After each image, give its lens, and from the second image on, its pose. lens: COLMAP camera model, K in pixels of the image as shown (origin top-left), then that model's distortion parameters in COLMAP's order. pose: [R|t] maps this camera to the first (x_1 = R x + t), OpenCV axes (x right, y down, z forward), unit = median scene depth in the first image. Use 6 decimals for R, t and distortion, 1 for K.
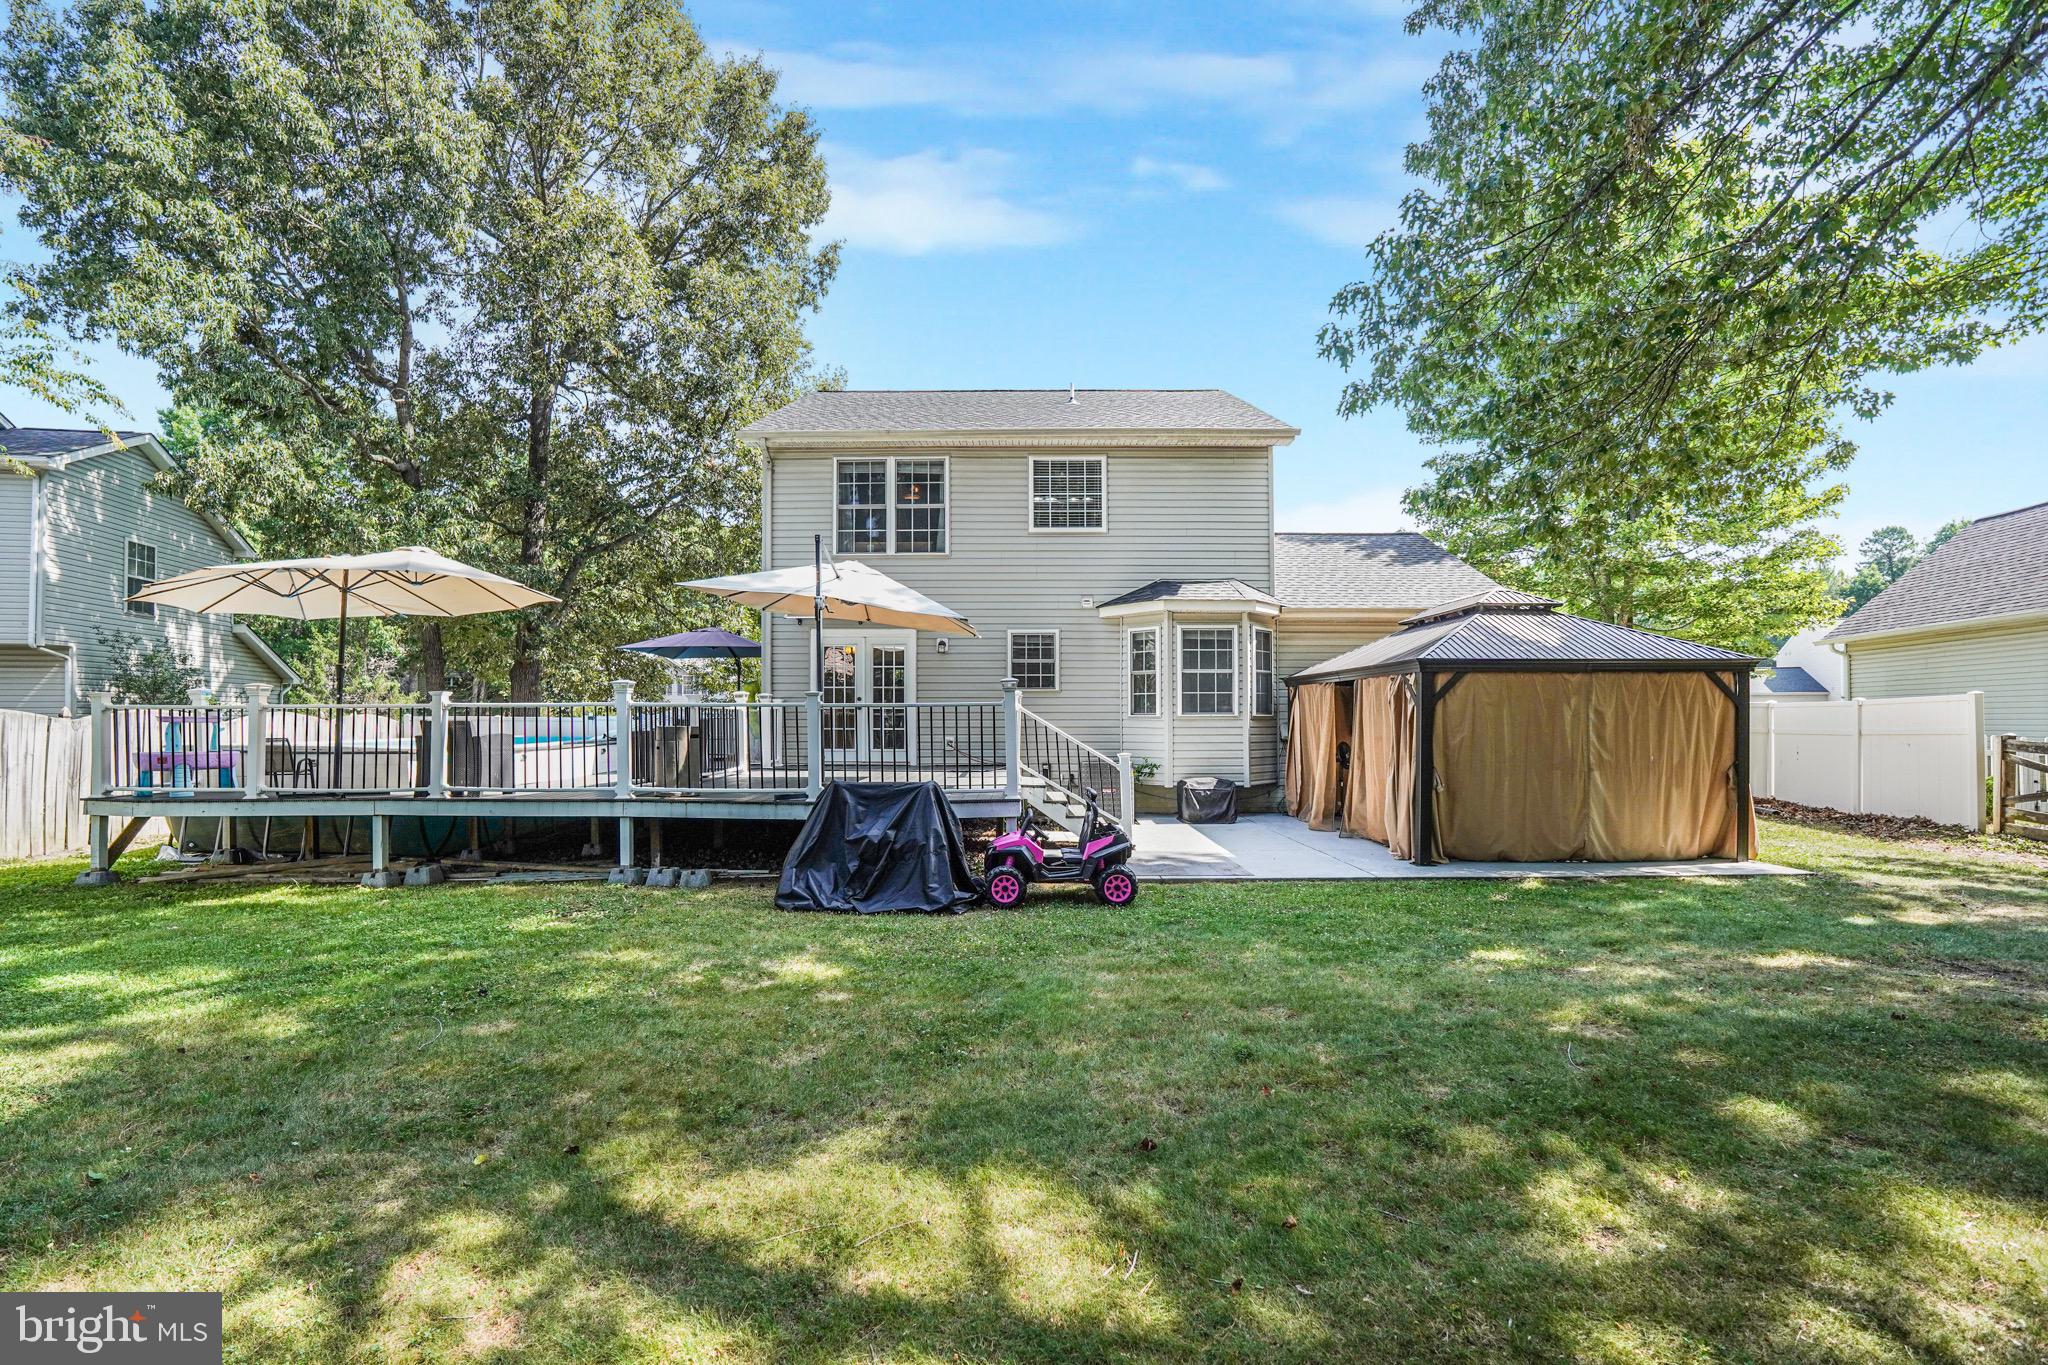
lens RADIAL K [[899.2, 0, 1023.1], [0, 899.2, 685.6], [0, 0, 1]] dist [-0.050893, 0.007700]
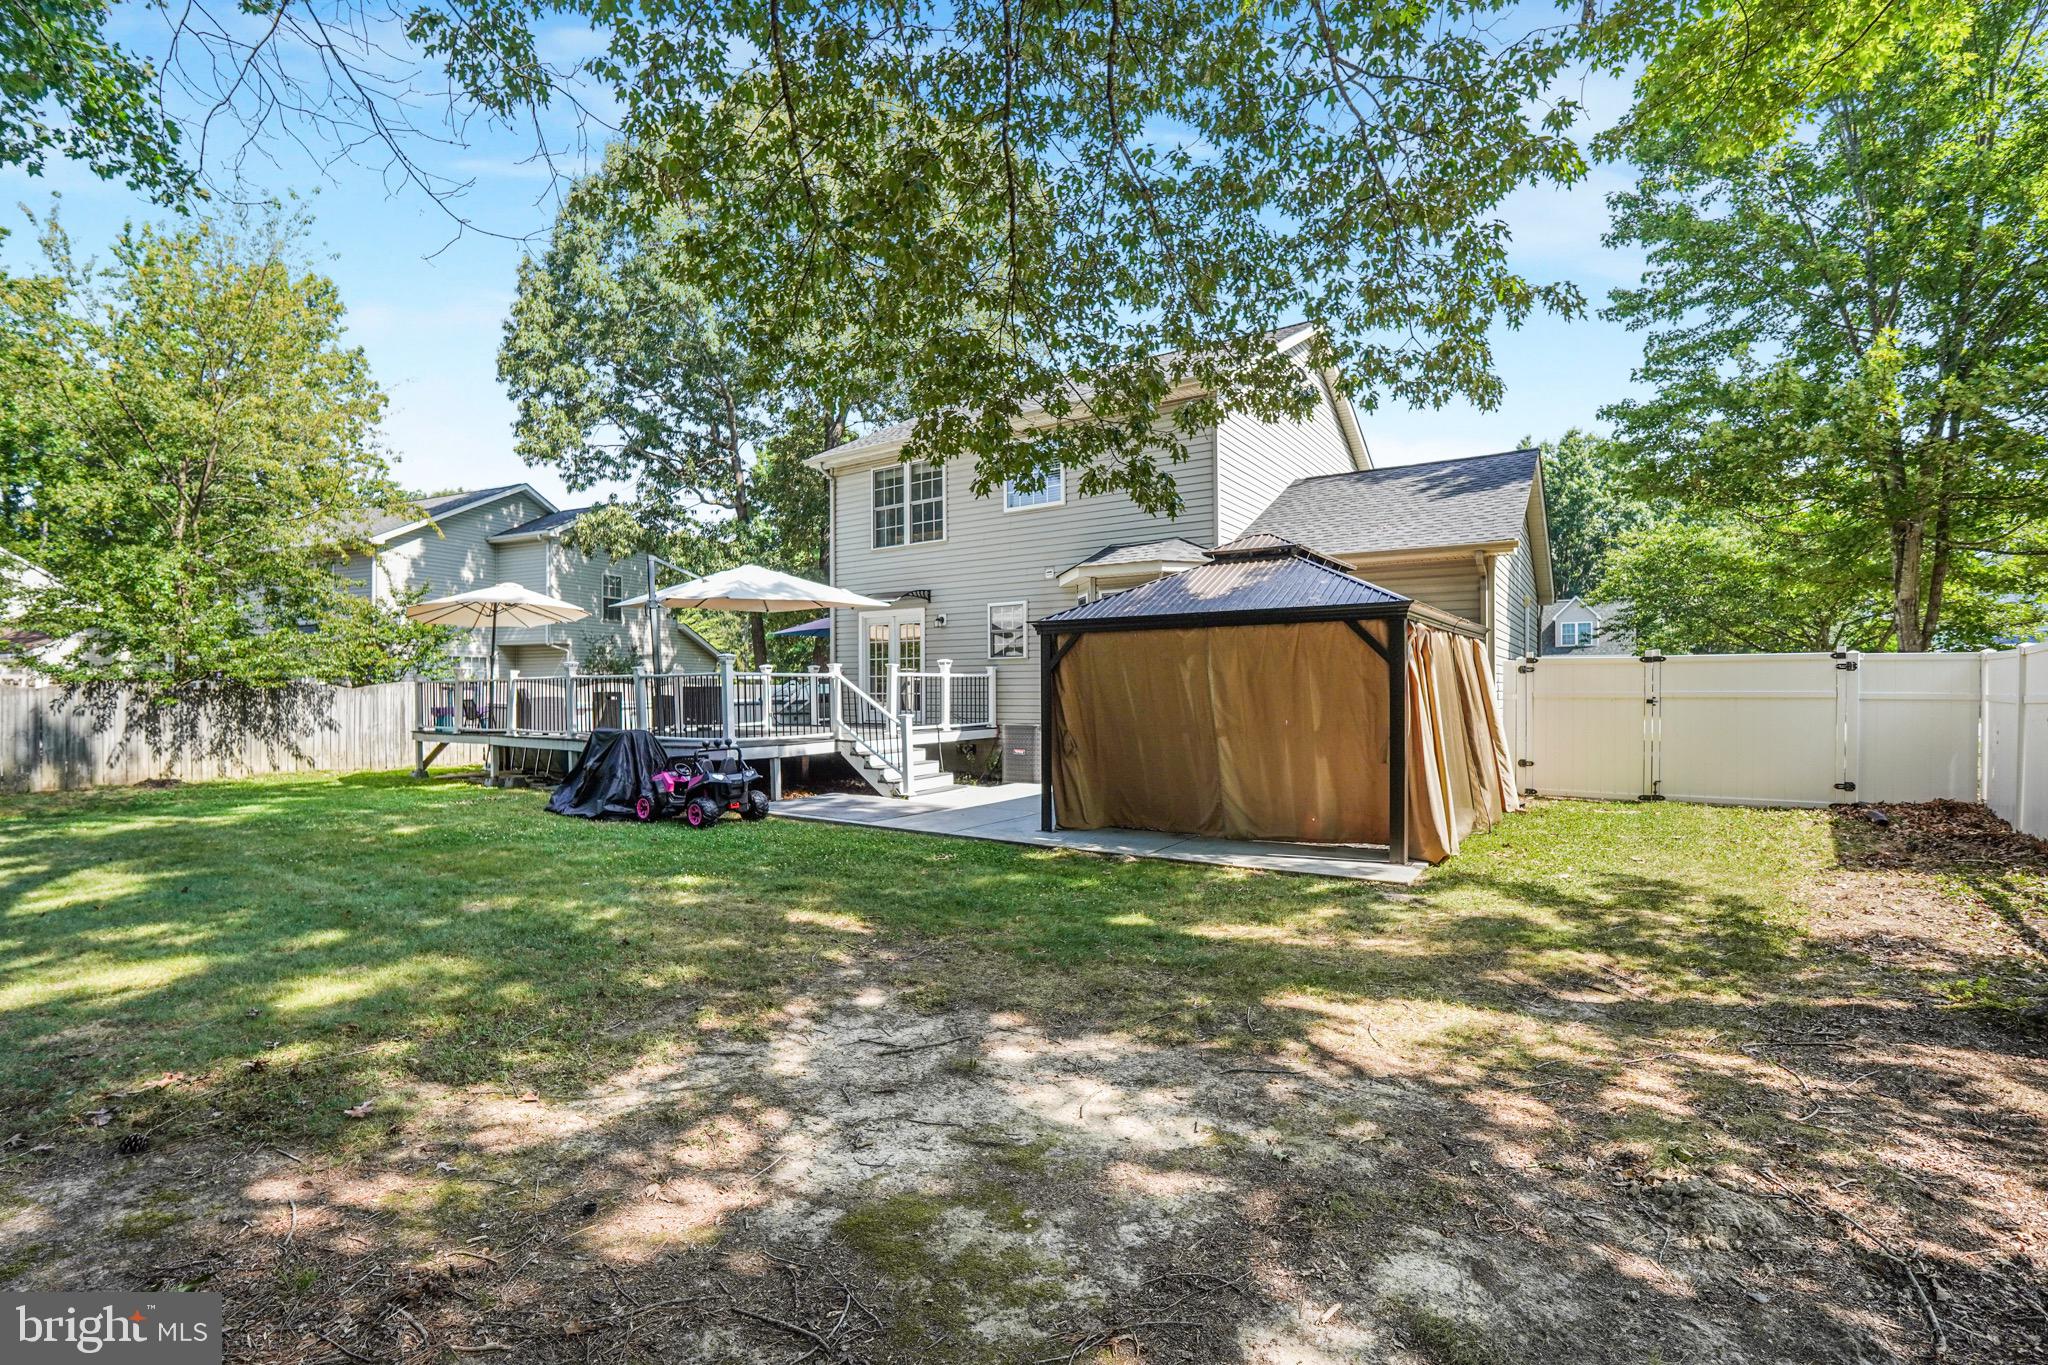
lens RADIAL K [[899.2, 0, 1020.0], [0, 899.2, 682.5], [0, 0, 1]] dist [-0.050893, 0.007700]
pose [[0.836827, -0.008322, -0.547404, 0.623124], [0.028160, 0.999215, 0.027859, 0.006536], [0.546742, -0.038728, 0.836405, 0.082331]]
